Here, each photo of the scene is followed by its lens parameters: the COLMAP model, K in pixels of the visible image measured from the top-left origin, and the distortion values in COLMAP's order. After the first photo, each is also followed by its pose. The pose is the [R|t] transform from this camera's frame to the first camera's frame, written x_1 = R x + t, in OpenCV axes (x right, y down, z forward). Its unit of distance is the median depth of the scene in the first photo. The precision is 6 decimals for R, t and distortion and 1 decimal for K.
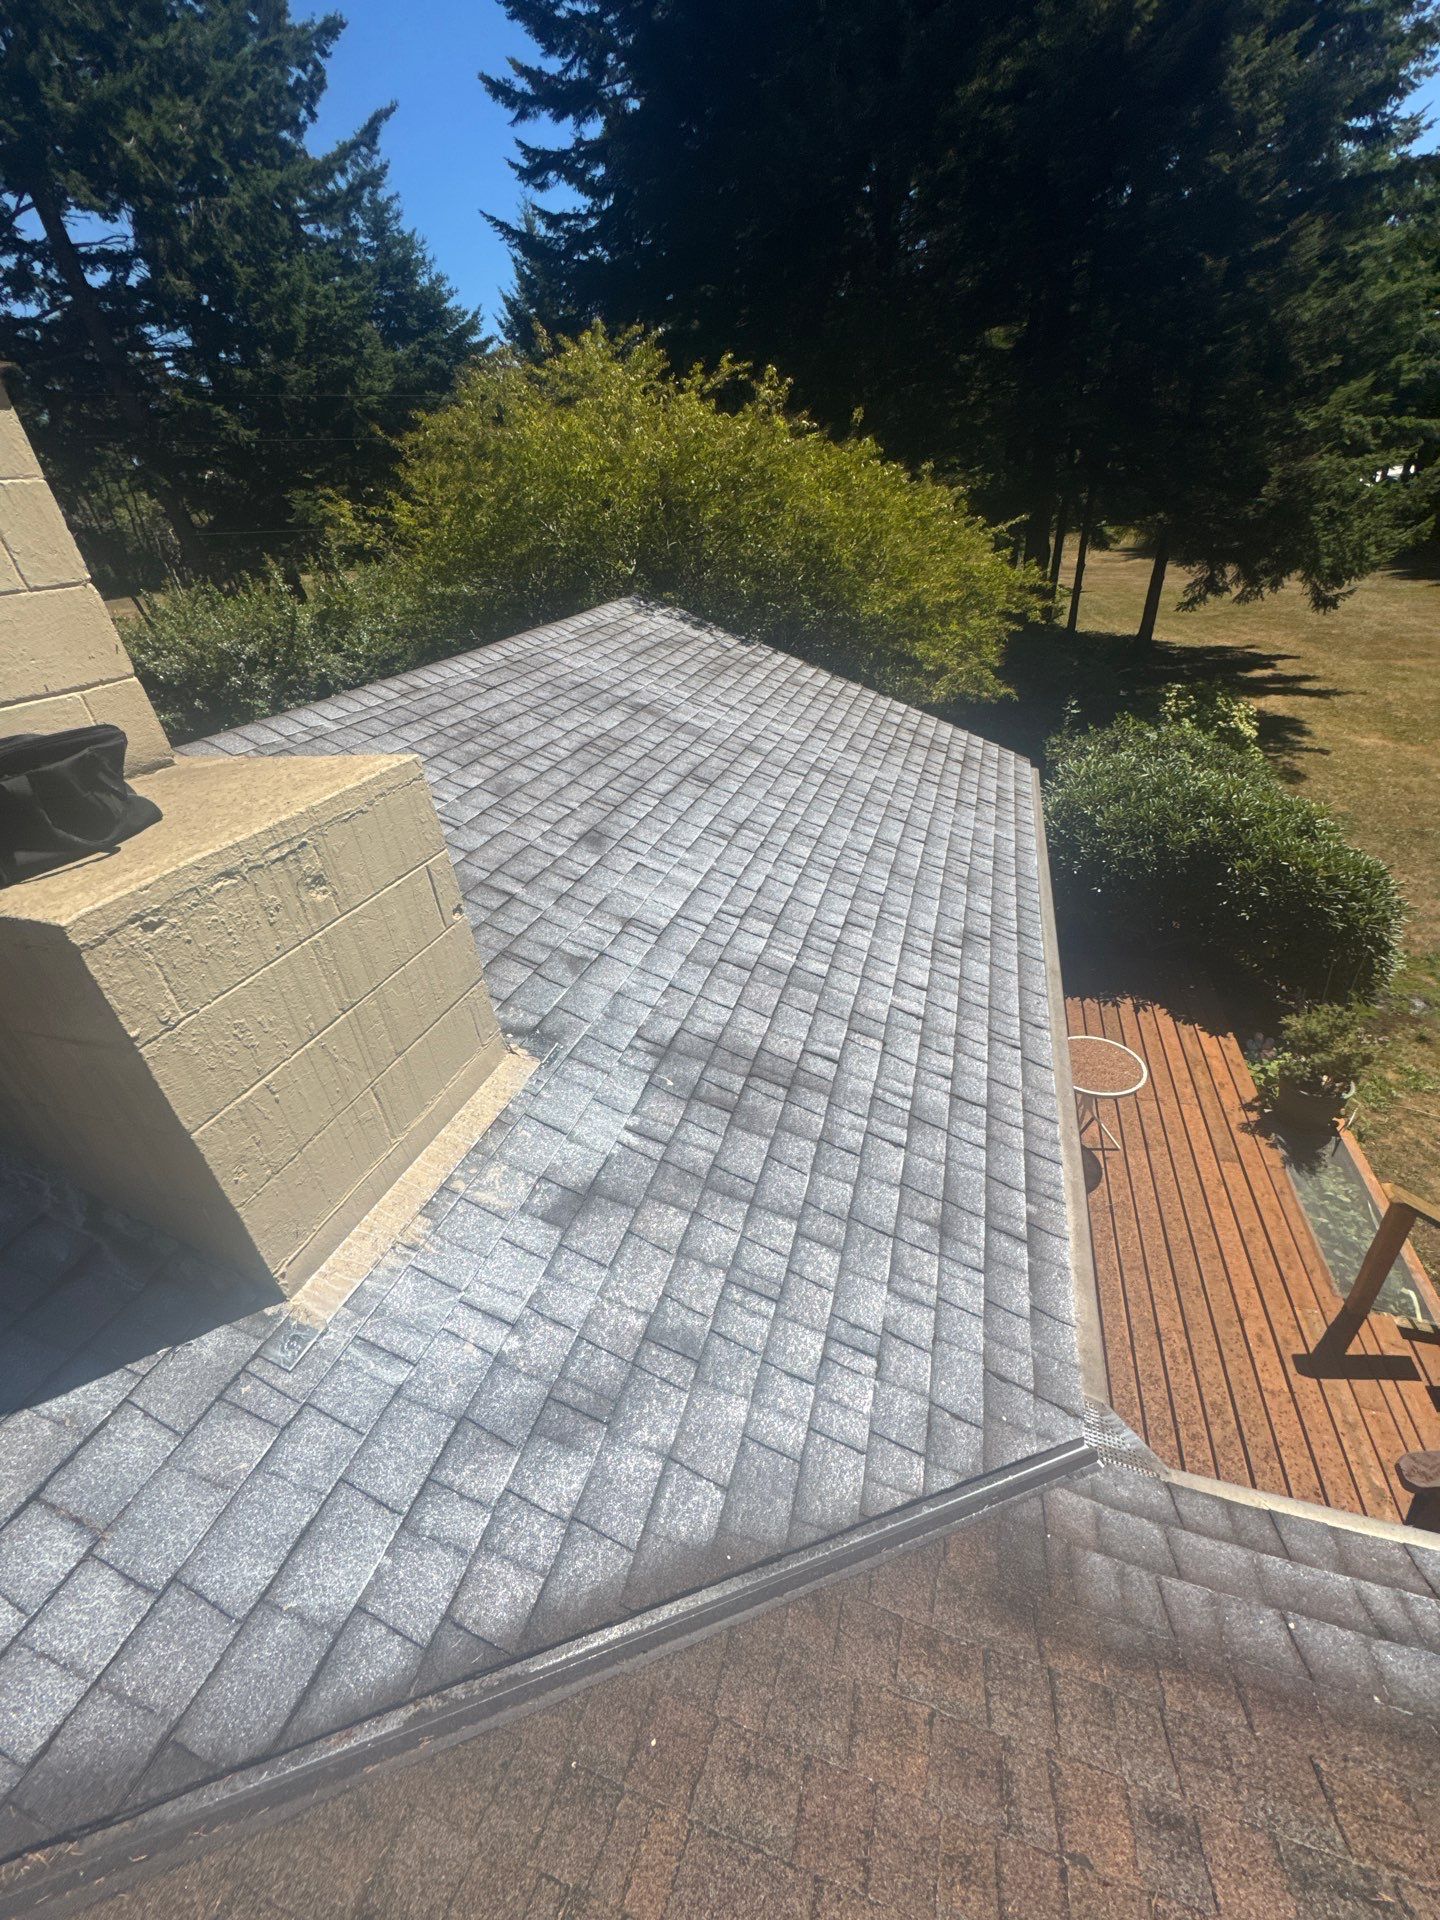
lens RADIAL K [[762.2, 0, 717.2], [0, 762.2, 959.4], [0, 0, 1]] dist [-0.003910, -0.000269]
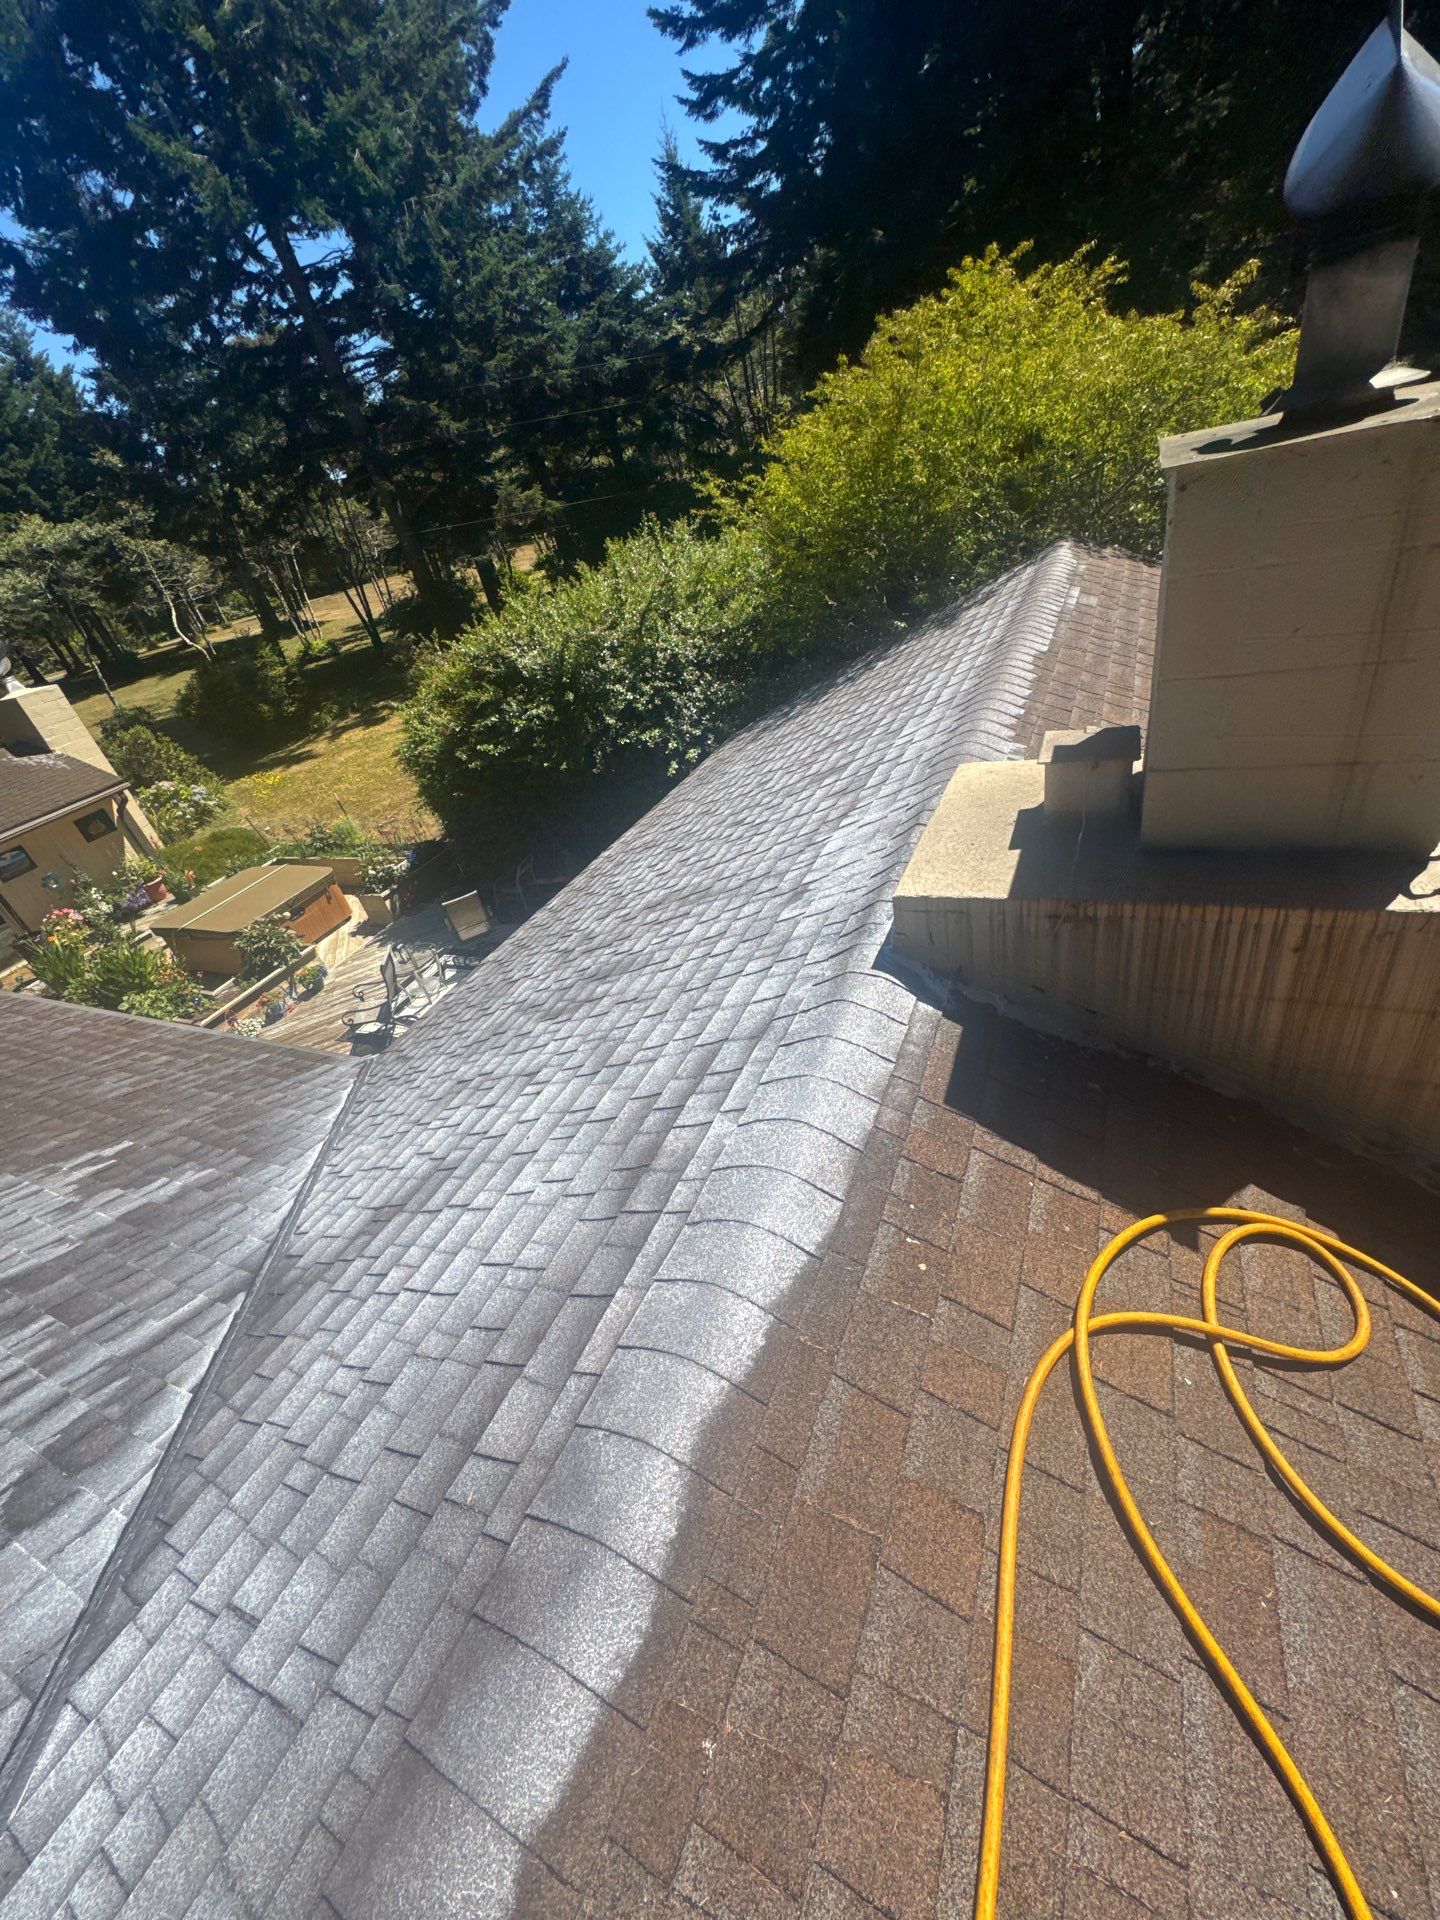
lens RADIAL K [[762.2, 0, 722.9], [0, 762.2, 957.6], [0, 0, 1]] dist [-0.003910, -0.000269]
pose [[0.985270, -0.033442, -0.167705, -0.204131], [0.043261, 0.997535, 0.055244, -0.011845], [0.165444, -0.061685, 0.984288, -0.024654]]
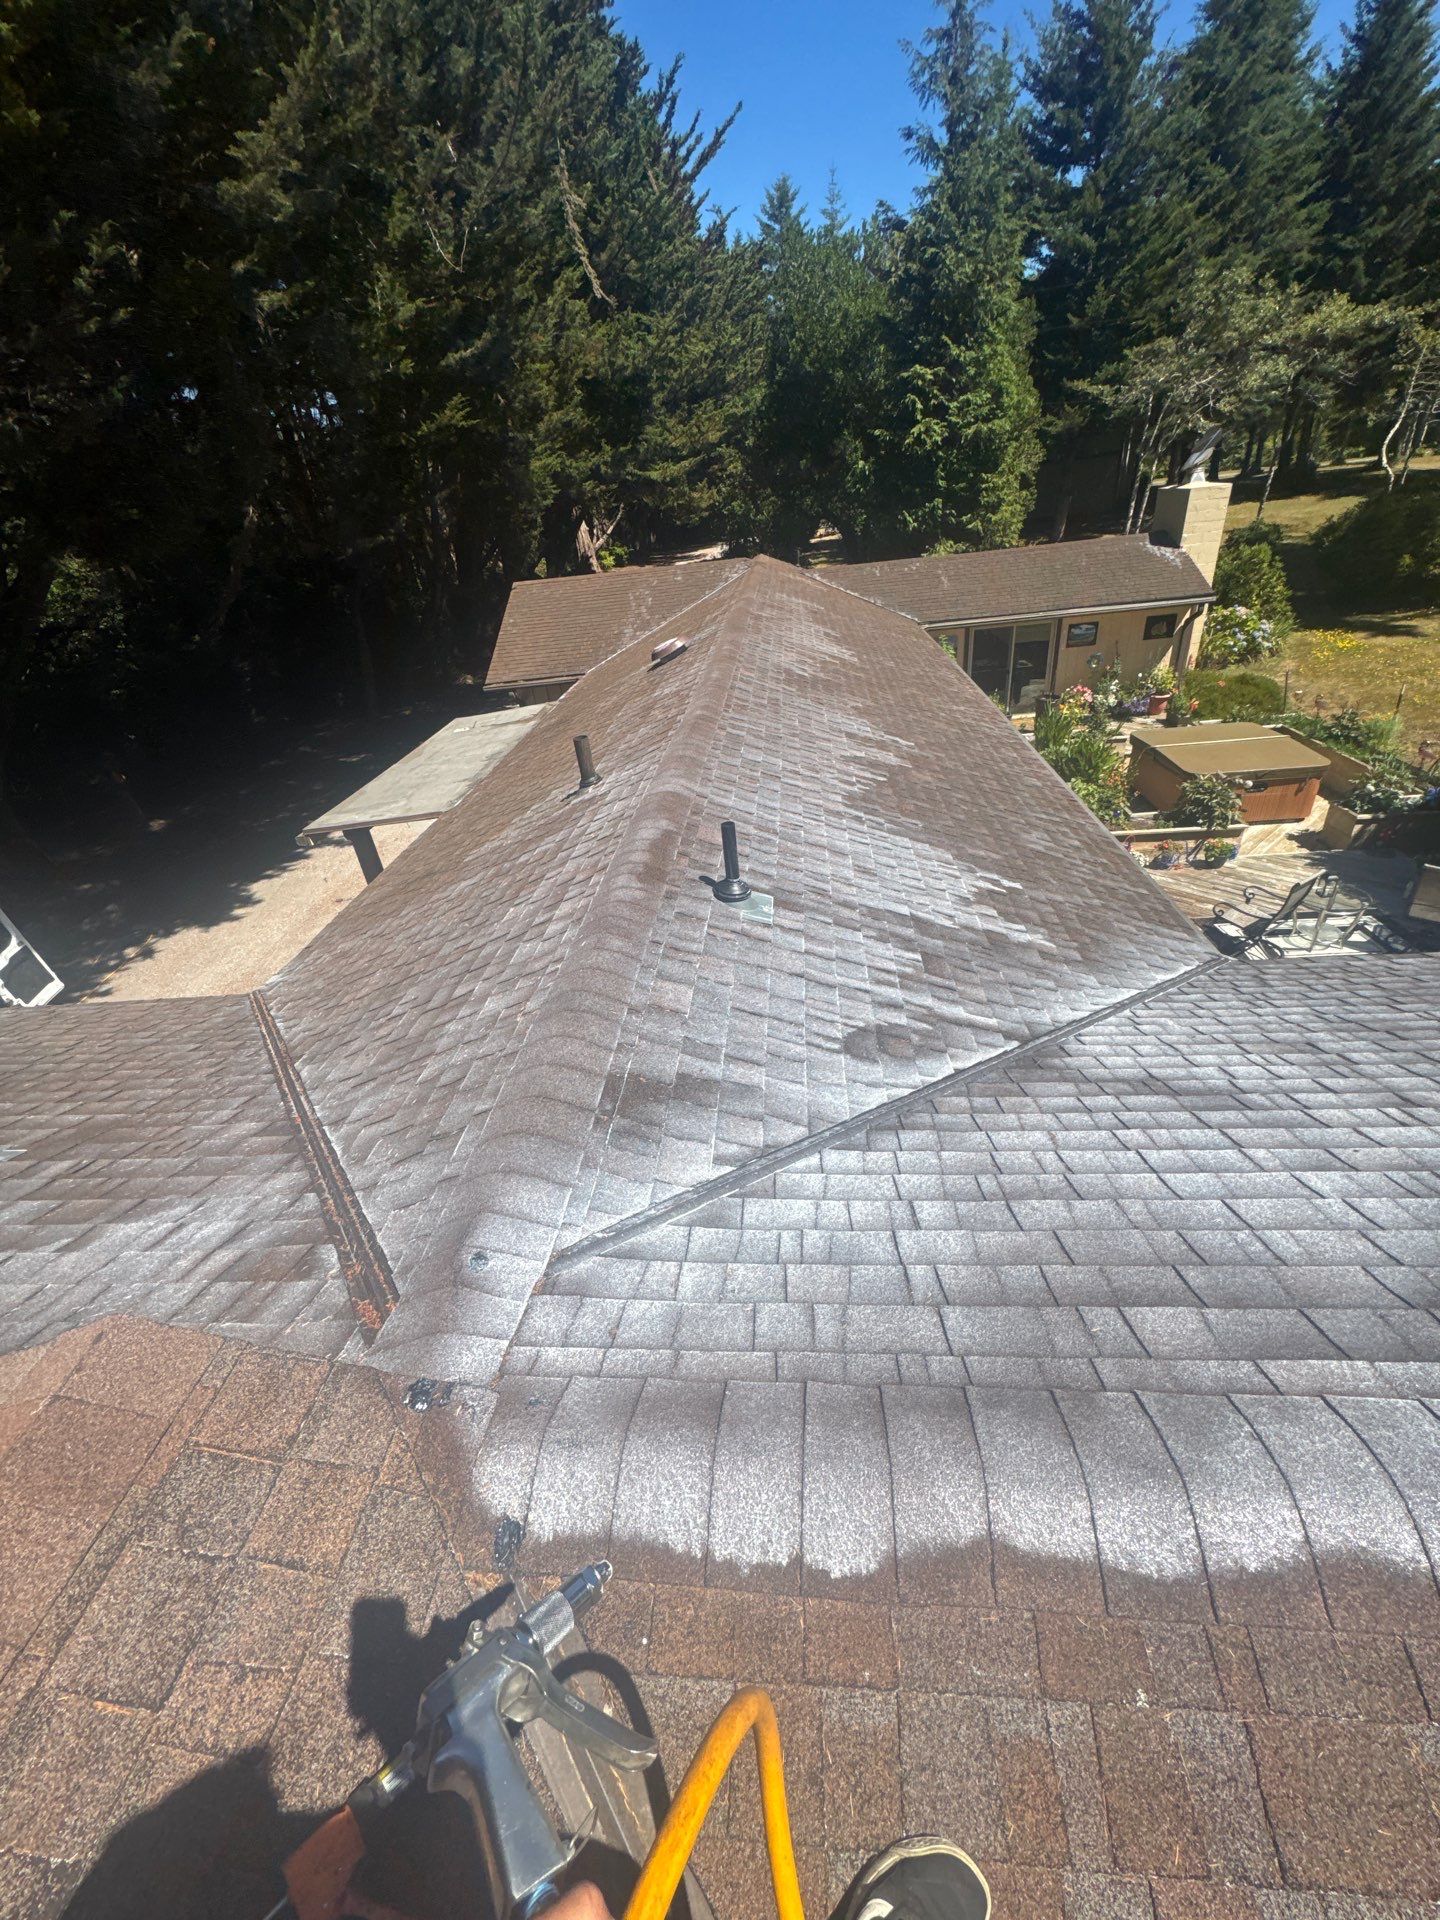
lens RADIAL K [[762.2, 0, 721.2], [0, 762.2, 959.1], [0, 0, 1]] dist [-0.003910, -0.000269]
pose [[0.226249, 0.562340, -0.795352, -0.210832], [-0.423211, 0.792180, 0.439709, -0.004759], [0.877328, 0.237118, 0.417218, -0.040753]]
